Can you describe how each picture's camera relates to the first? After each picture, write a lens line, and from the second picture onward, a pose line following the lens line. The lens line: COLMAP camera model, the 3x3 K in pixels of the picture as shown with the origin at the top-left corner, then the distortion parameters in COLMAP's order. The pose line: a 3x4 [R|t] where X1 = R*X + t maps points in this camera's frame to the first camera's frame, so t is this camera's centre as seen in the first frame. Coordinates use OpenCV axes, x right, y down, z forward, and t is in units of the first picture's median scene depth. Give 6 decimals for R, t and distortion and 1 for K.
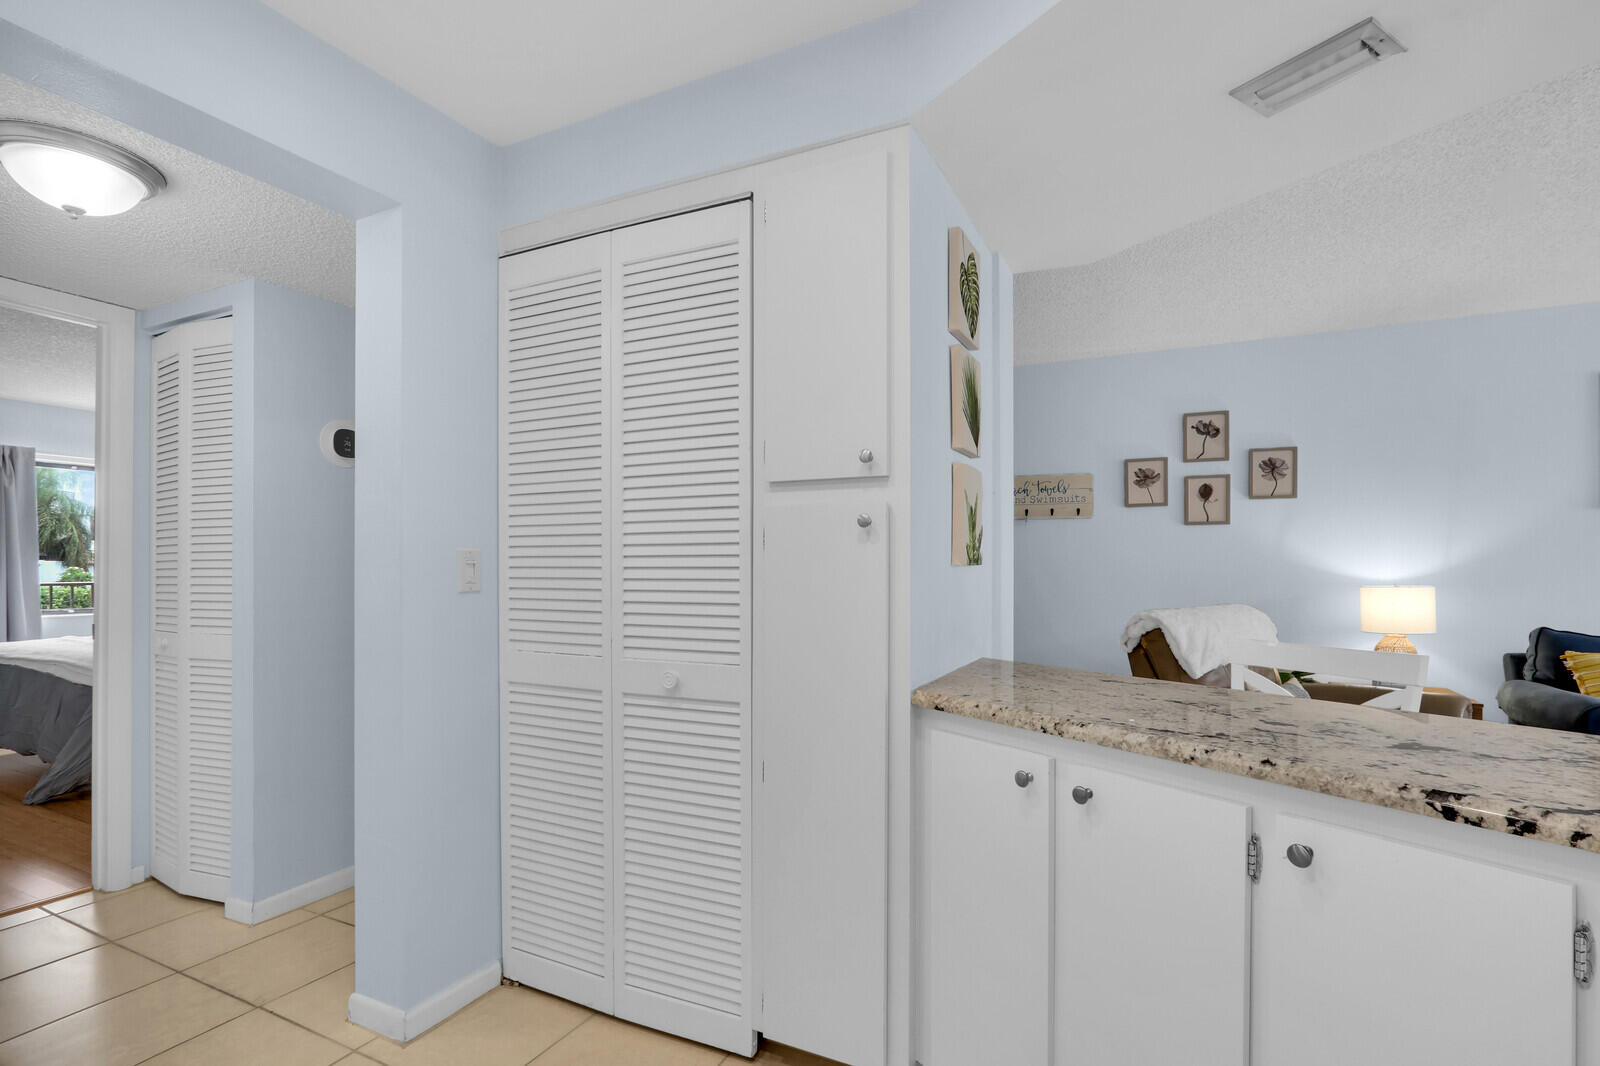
lens RADIAL K [[753.1, 0, 815.8], [0, 753.1, 567.8], [0, 0, 1]] dist [-0.012454, 0.000091]
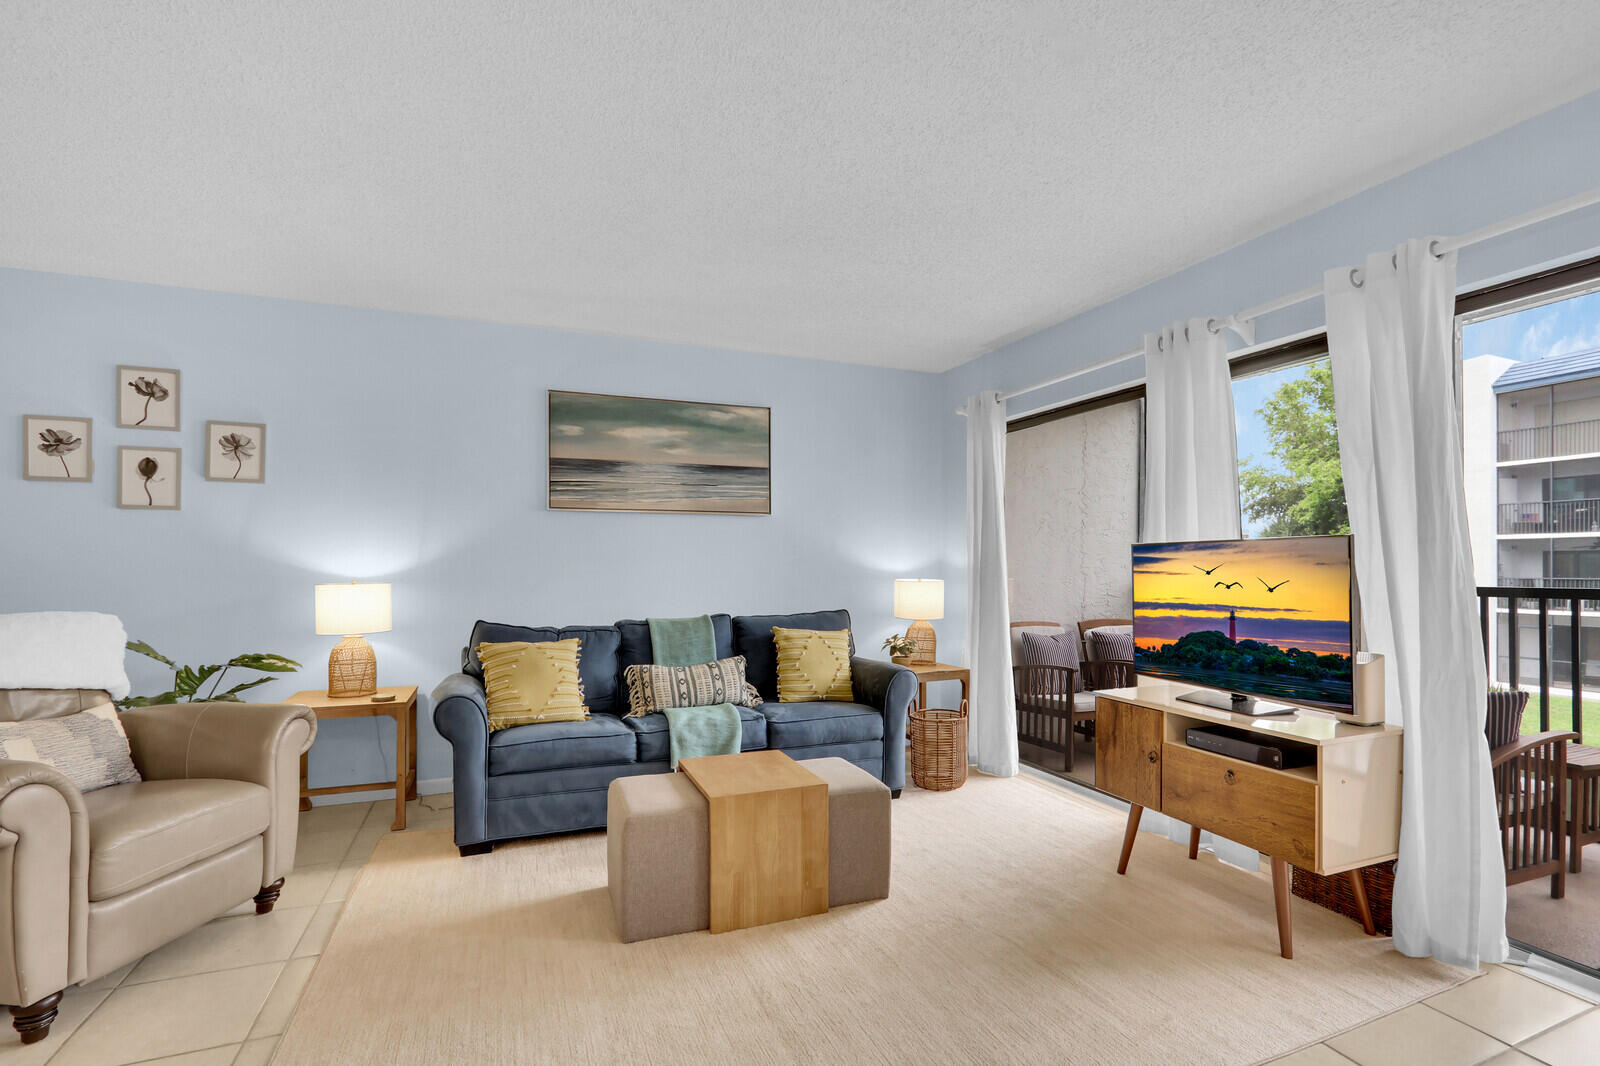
lens RADIAL K [[753.6, 0, 820.3], [0, 753.6, 557.8], [0, 0, 1]] dist [-0.016640, 0.001607]
pose [[0.673686, 0.008443, 0.738970, 0.423399], [-0.001167, 0.999946, -0.010361, 0.000936], [-0.739017, 0.006118, 0.673659, -0.052147]]
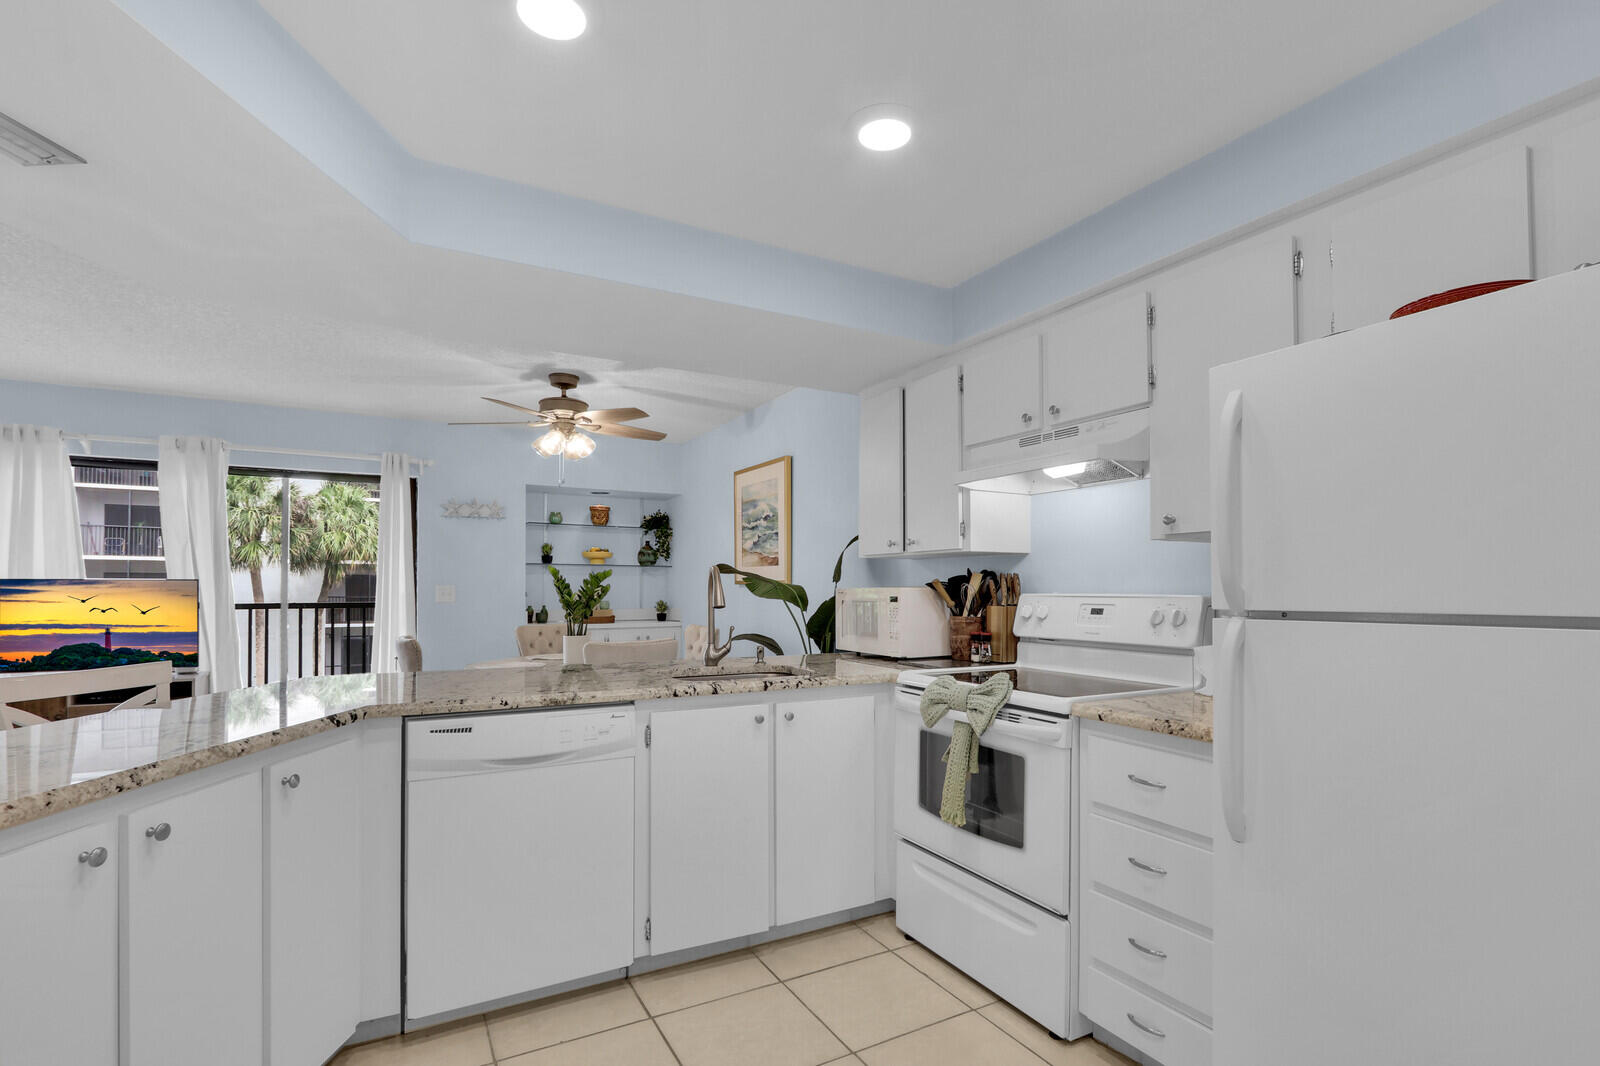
lens RADIAL K [[756.6, 0, 799.3], [0, 756.6, 580.5], [0, 0, 1]] dist [-0.000474, 0.000186]
pose [[-0.808047, 0.002765, 0.589112, -0.287033], [-0.001796, 0.999973, -0.007156, -0.010873], [-0.589116, -0.006841, -0.808020, 0.395105]]
